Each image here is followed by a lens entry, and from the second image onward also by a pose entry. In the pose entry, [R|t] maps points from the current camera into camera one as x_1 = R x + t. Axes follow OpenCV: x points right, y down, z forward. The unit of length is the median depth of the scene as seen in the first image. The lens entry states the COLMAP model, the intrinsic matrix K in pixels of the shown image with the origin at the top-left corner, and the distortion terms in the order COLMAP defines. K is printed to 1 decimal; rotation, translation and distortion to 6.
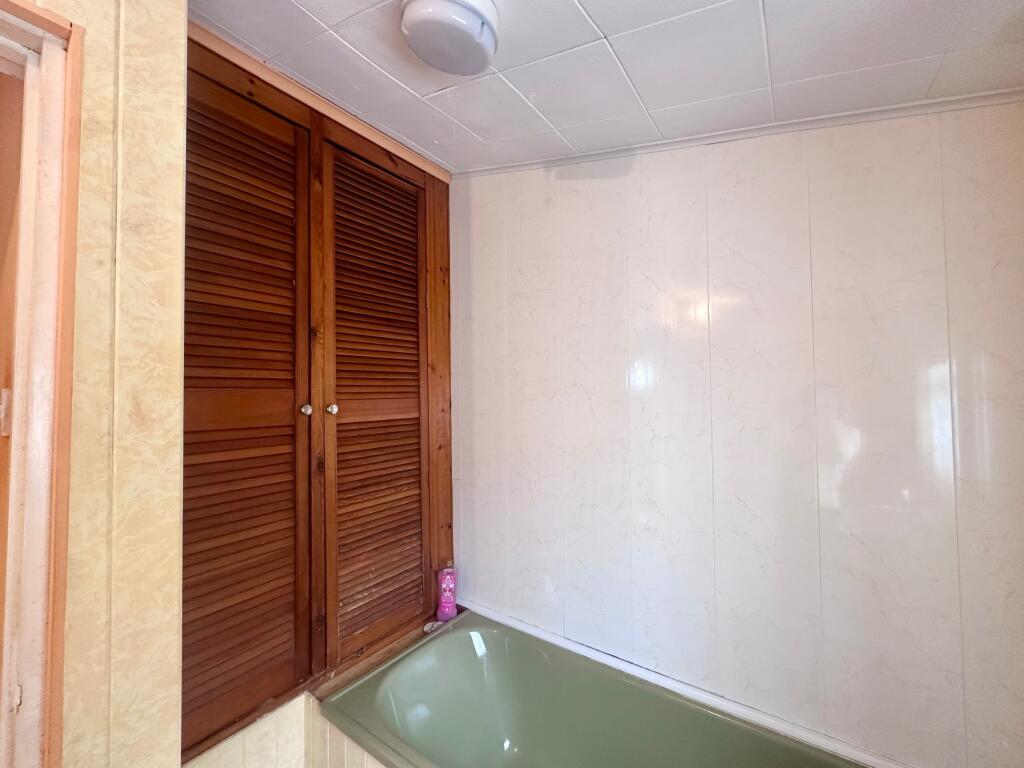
lens RADIAL K [[408.8, 0, 511.4], [0, 408.8, 383.5], [0, 0, 1]] dist [-0.004539, 0.001046]
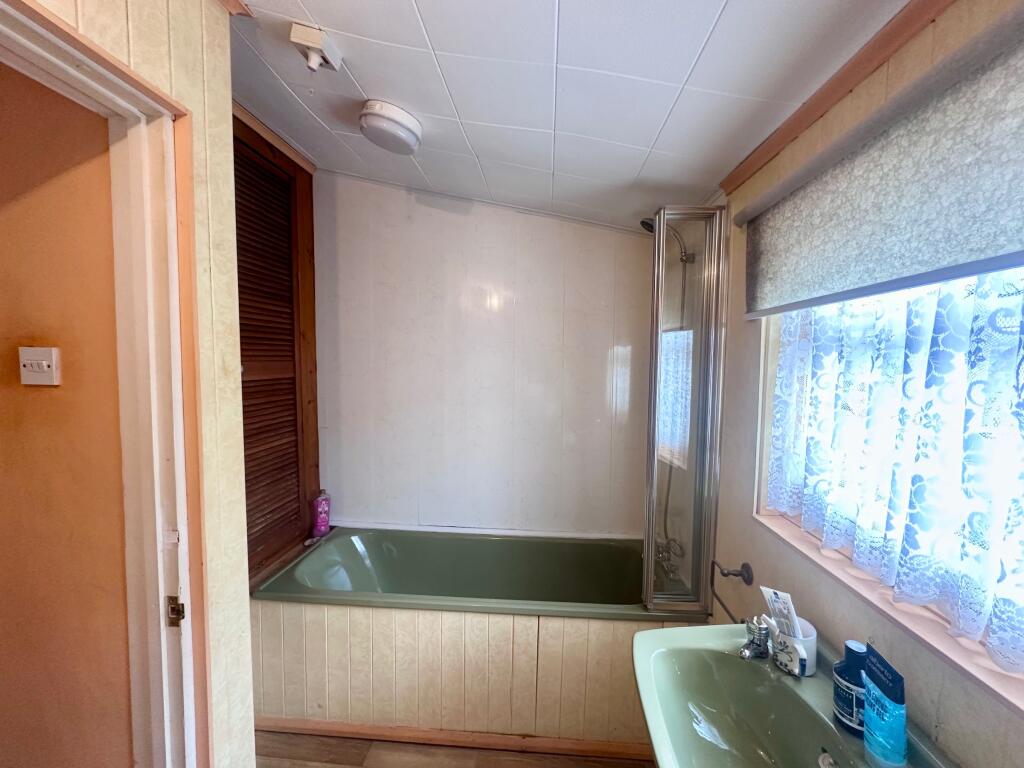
lens RADIAL K [[408.8, 0, 511.4], [0, 408.8, 383.5], [0, 0, 1]] dist [-0.004539, 0.001046]
pose [[0.860998, -0.008680, 0.508534, -0.305355], [-0.032898, 0.996810, 0.072714, -0.006531], [-0.507543, -0.079337, 0.857966, -0.369706]]
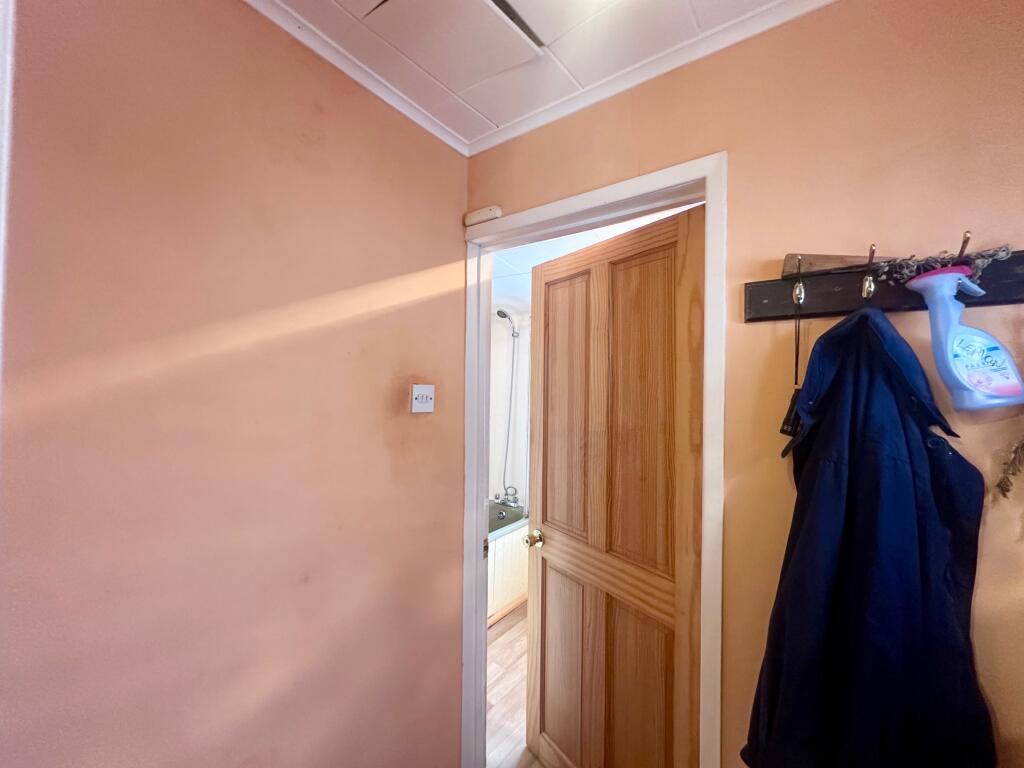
lens RADIAL K [[408.8, 0, 511.4], [0, 408.8, 383.5], [0, 0, 1]] dist [-0.004539, 0.001046]
pose [[0.008823, 0.027711, 0.999577, -1.408069], [-0.057574, 0.997972, -0.027158, 0.015922], [-0.998302, -0.057310, 0.010401, 0.314588]]
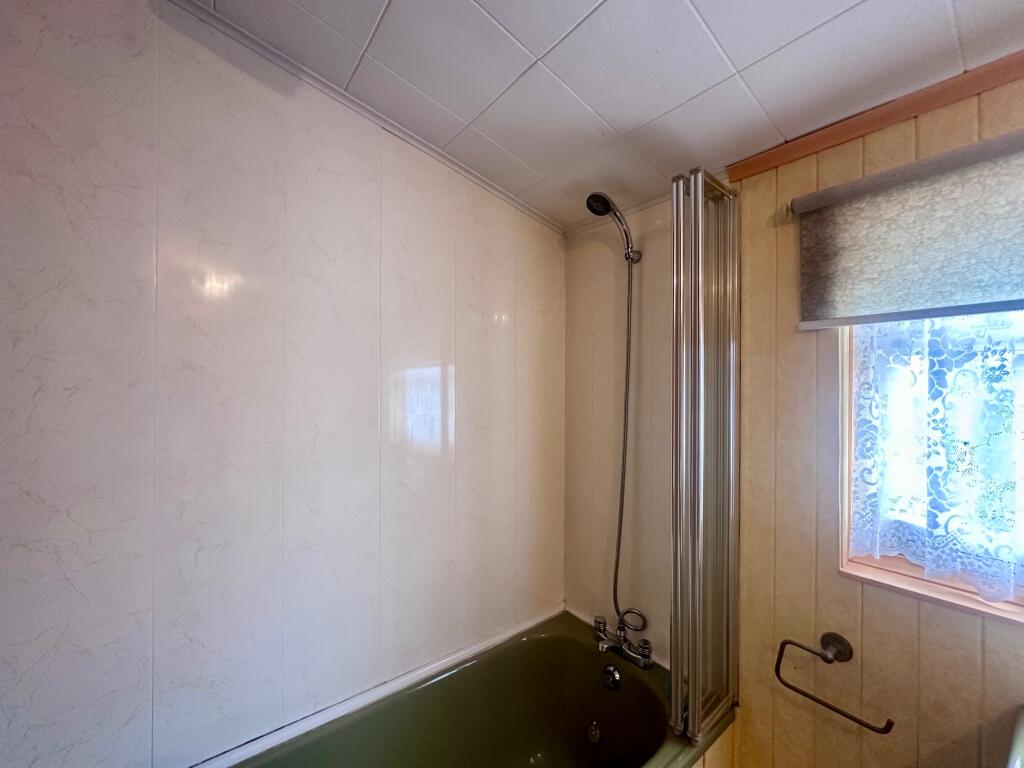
lens RADIAL K [[408.8, 0, 511.4], [0, 408.8, 383.5], [0, 0, 1]] dist [-0.004539, 0.001046]
pose [[0.303358, 0.017871, 0.952709, -0.270315], [-0.031637, 0.999462, -0.008674, 0.018934], [-0.952351, -0.027510, 0.303760, 0.303877]]
